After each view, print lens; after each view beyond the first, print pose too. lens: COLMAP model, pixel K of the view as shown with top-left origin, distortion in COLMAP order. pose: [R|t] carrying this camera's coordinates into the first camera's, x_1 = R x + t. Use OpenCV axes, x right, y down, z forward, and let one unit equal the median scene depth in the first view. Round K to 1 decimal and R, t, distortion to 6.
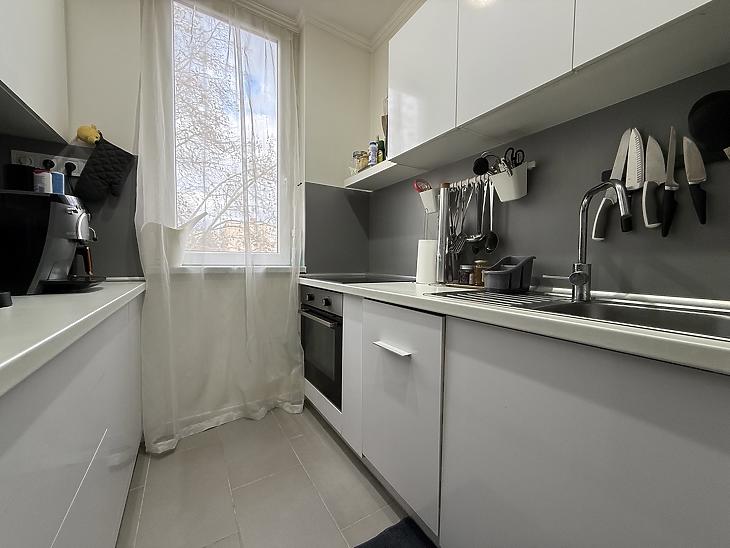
lens RADIAL K [[290.8, 0, 362.5], [0, 290.8, 273.7], [0, 0, 1]] dist [-0.000442, -0.000589]
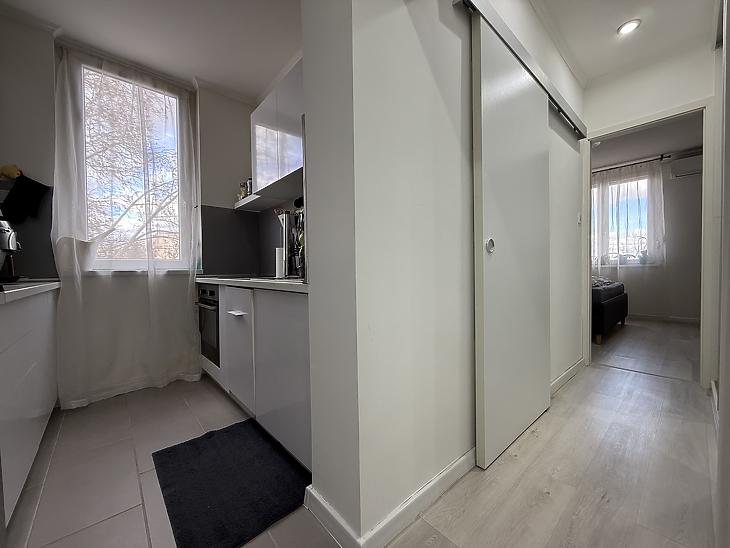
lens RADIAL K [[290.8, 0, 364.2], [0, 290.8, 273.7], [0, 0, 1]] dist [-0.000442, -0.000589]
pose [[0.983728, -0.026369, 0.177719, 0.346518], [0.031745, 0.999118, -0.027476, 0.065587], [-0.176838, 0.032671, 0.983698, -0.497234]]
